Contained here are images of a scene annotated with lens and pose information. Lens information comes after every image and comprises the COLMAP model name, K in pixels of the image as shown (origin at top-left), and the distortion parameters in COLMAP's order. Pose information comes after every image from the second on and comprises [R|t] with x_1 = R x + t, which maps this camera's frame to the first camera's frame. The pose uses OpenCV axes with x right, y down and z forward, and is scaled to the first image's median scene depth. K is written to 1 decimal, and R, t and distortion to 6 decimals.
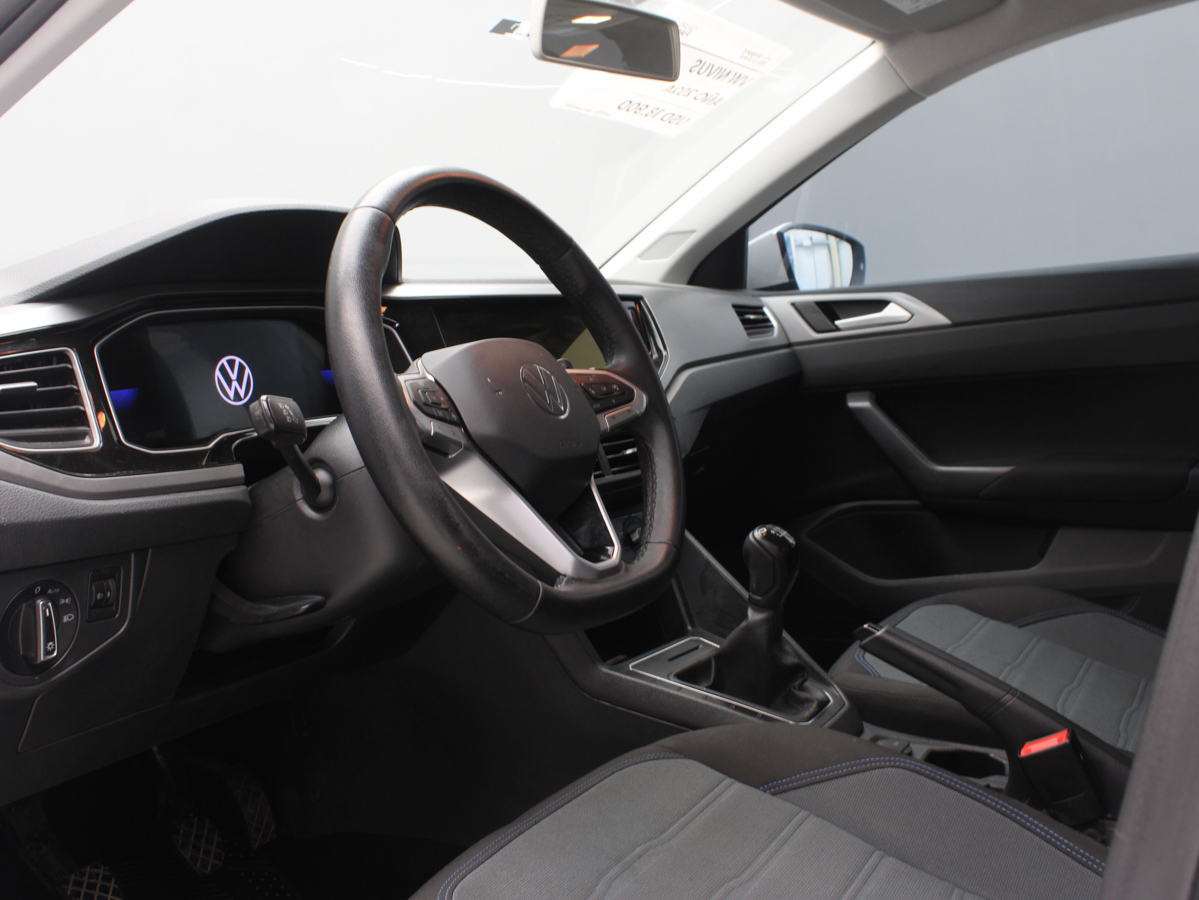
lens RADIAL K [[1189.1, 0, 599.5], [0, 1189.1, 450.0], [0, 0, 1]] dist [-0.163478, 0.191000]
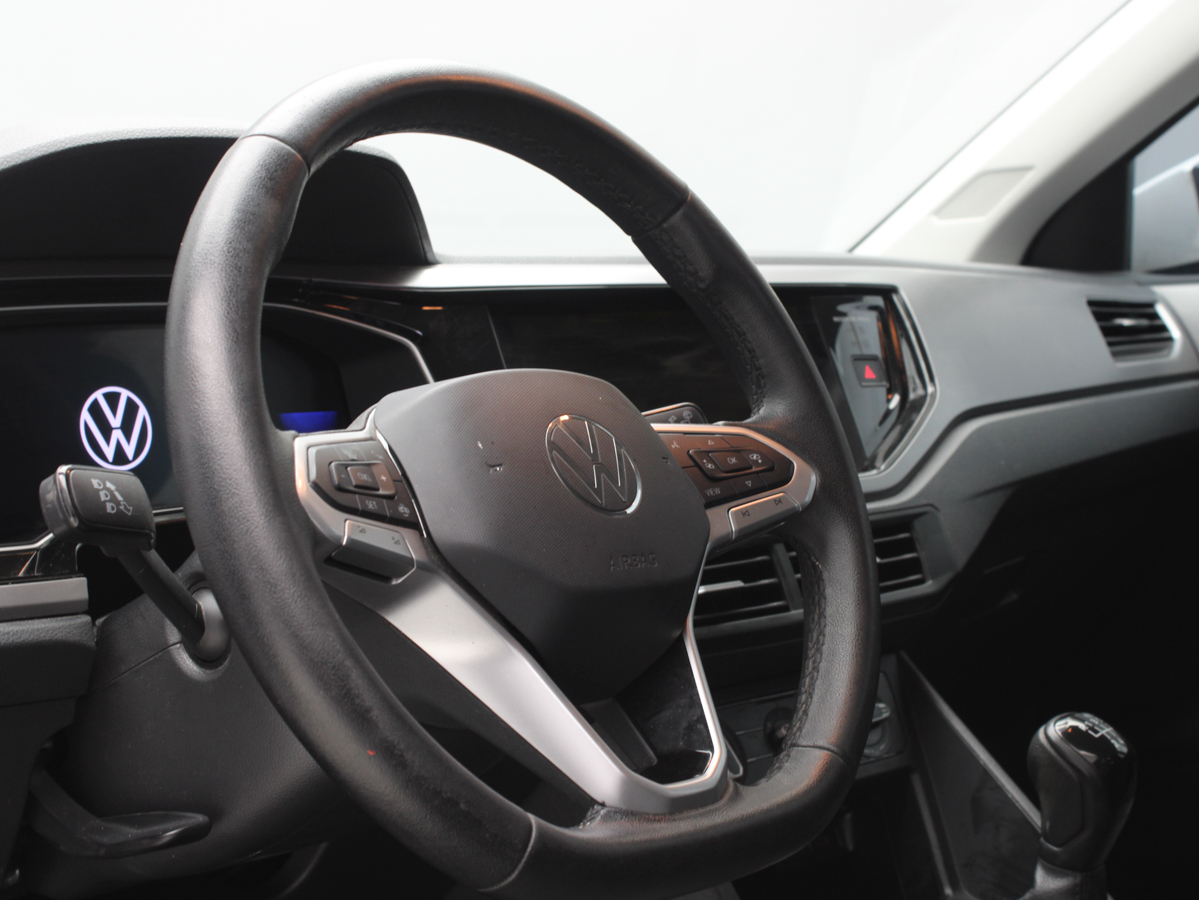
lens RADIAL K [[2008.9, 0, 599.5], [0, 2008.9, 450.0], [0, 0, 1]] dist [-0.041774, 0.022910]
pose [[0.982515, 0.021499, -0.184940, 0.096712], [-0.029037, 0.998850, -0.038148, -0.015816], [0.183908, 0.042851, 0.982009, 0.059469]]
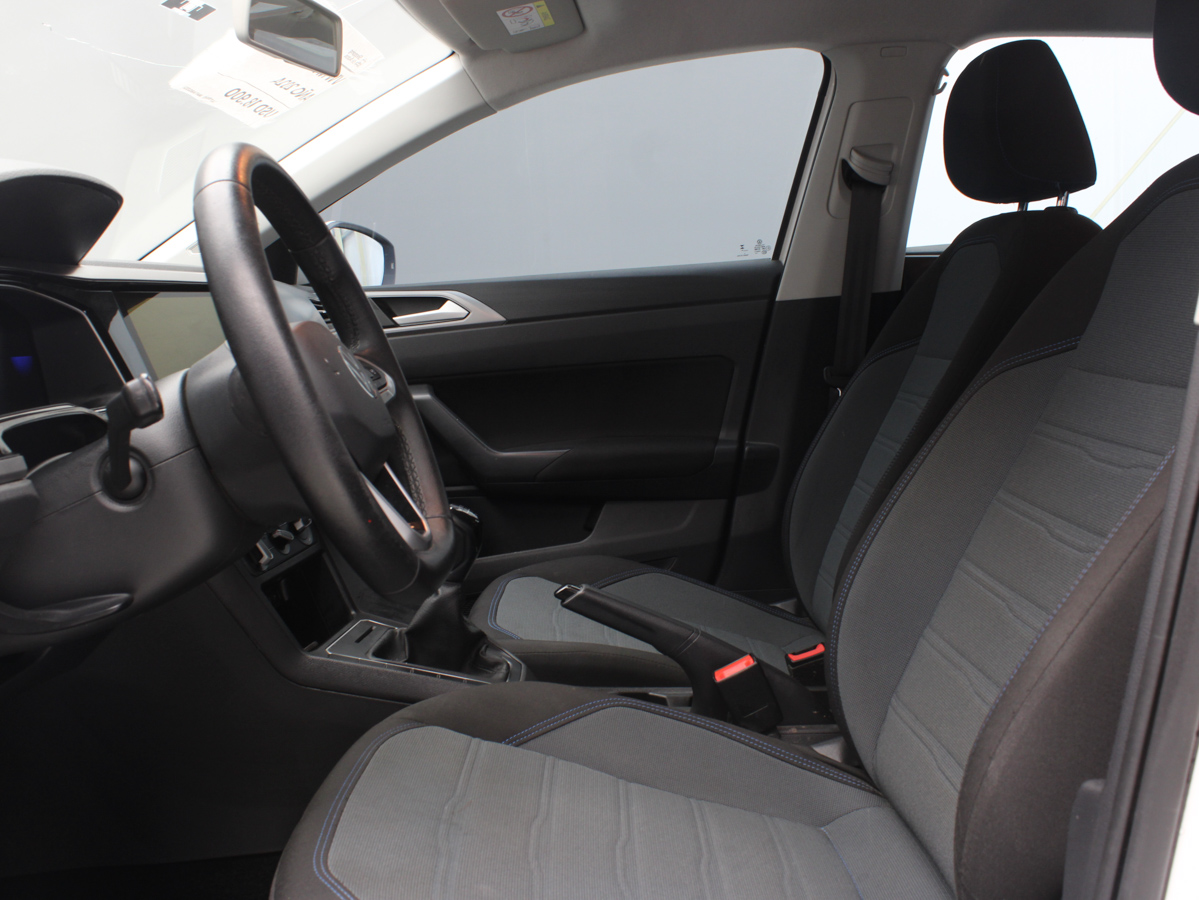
lens RADIAL K [[1189.1, 0, 599.5], [0, 1189.1, 450.0], [0, 0, 1]] dist [-0.163478, 0.191000]
pose [[0.864505, -0.033292, 0.501521, -0.281730], [0.035068, 0.999368, 0.005890, 0.013594], [-0.501400, 0.012495, 0.865126, 0.011353]]
